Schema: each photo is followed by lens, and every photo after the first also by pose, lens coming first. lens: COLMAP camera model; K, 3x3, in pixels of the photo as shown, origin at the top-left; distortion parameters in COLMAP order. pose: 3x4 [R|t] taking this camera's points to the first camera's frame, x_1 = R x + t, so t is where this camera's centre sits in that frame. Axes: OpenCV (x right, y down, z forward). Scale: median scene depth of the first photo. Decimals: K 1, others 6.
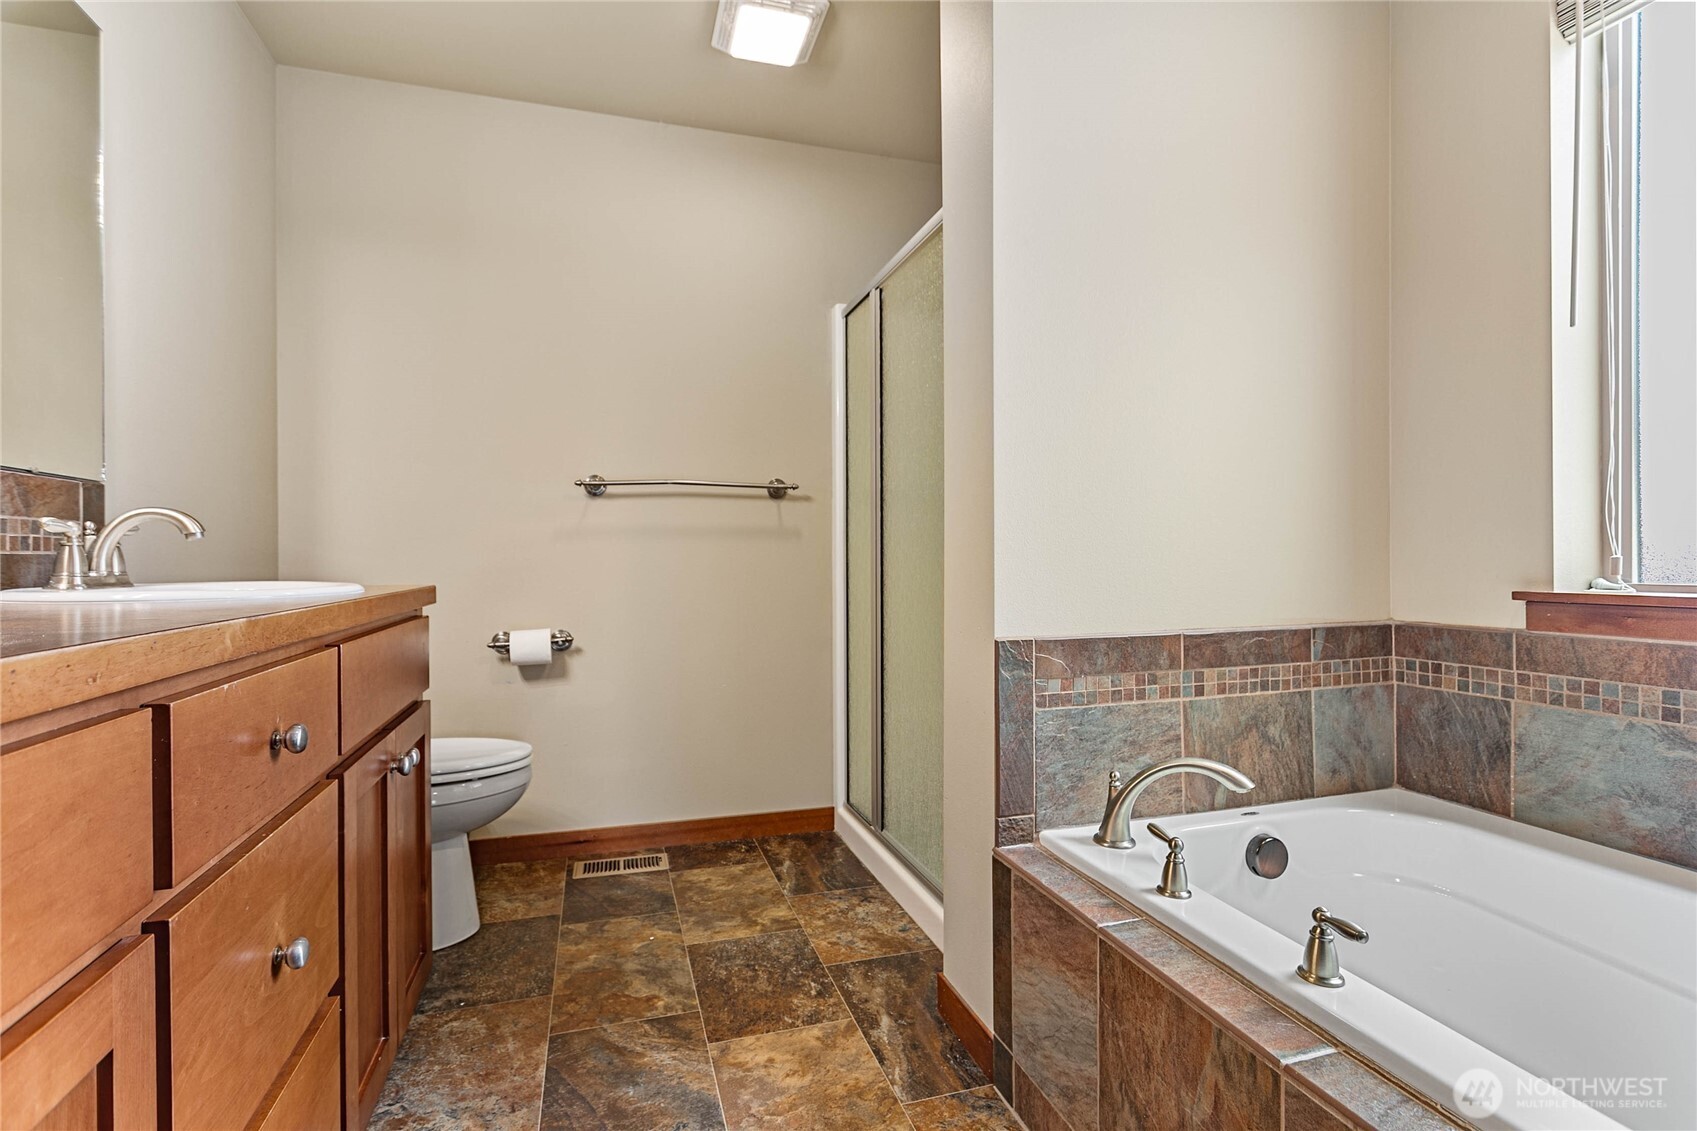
lens RADIAL K [[804.7, 0, 848.5], [0, 804.7, 565.5], [0, 0, 1]] dist [-0.002781, 0.000375]
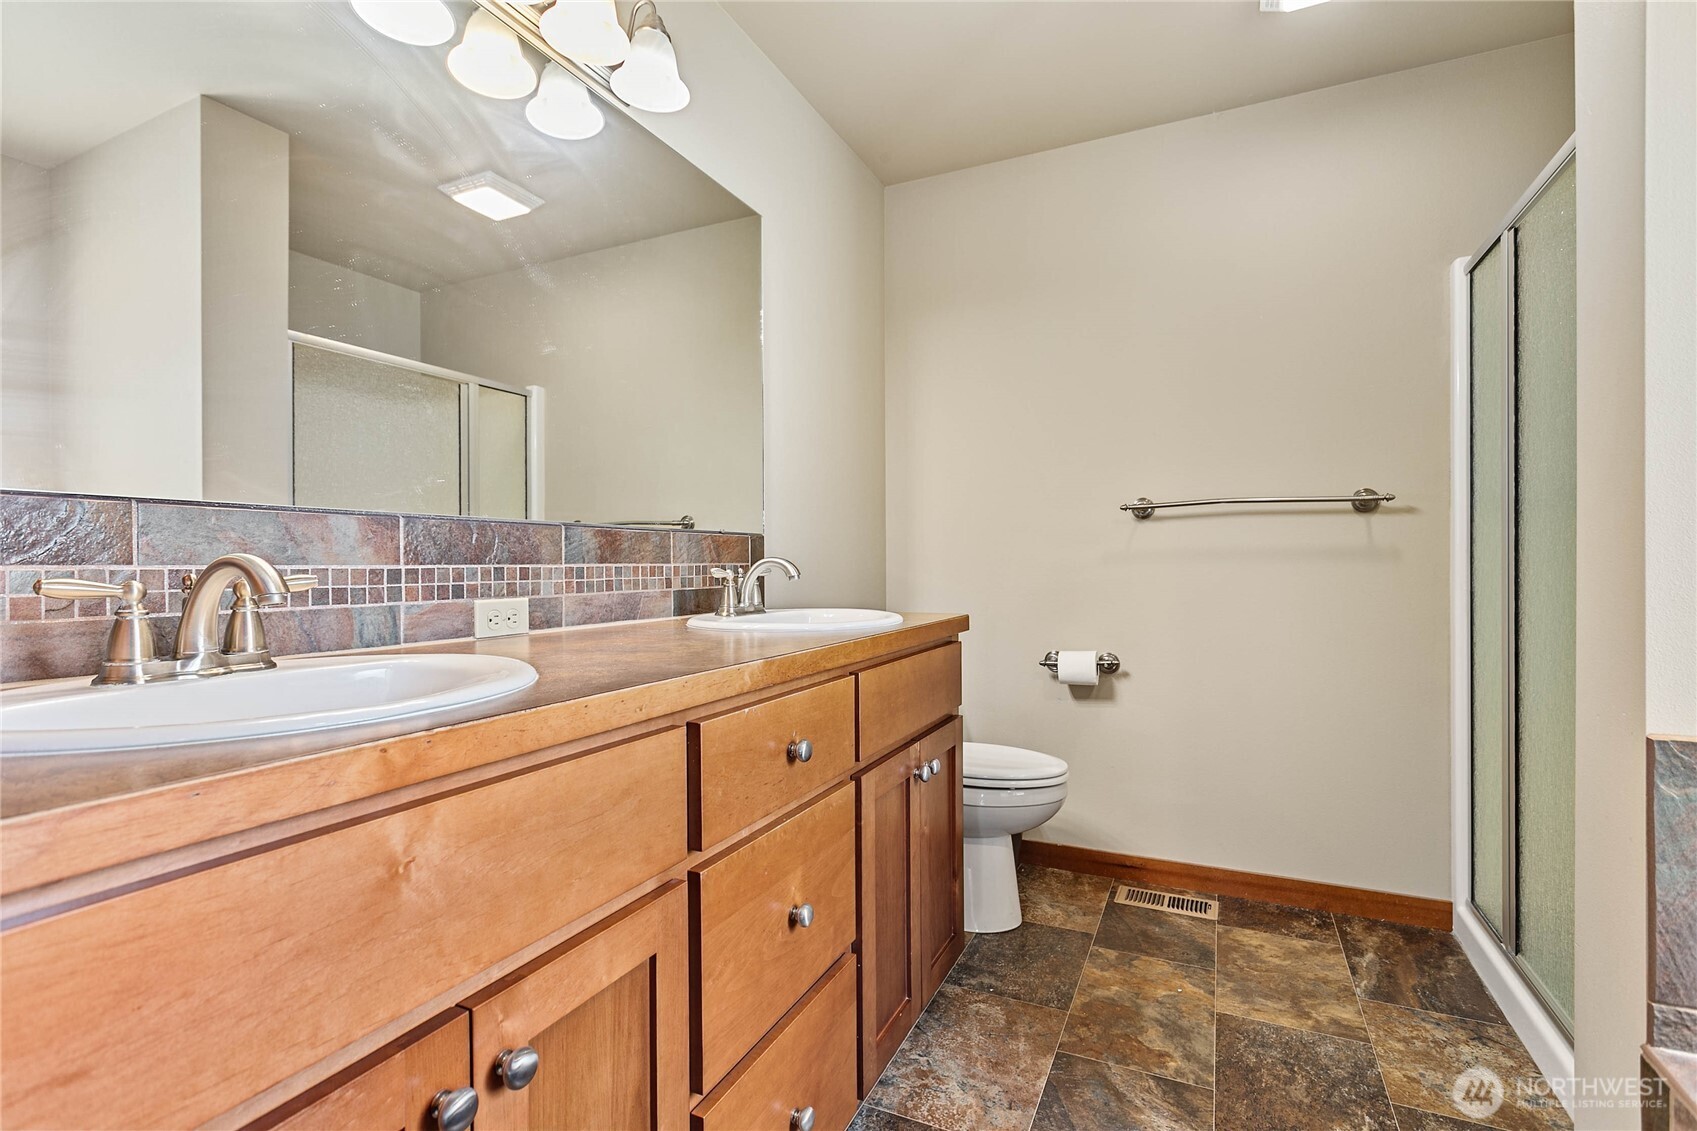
lens RADIAL K [[804.7, 0, 848.5], [0, 804.7, 565.5], [0, 0, 1]] dist [-0.002781, 0.000375]
pose [[0.735225, 0.003194, -0.677816, 0.122906], [-0.002514, 0.999995, 0.001986, -0.042942], [0.677819, 0.000244, 0.735229, 0.044281]]
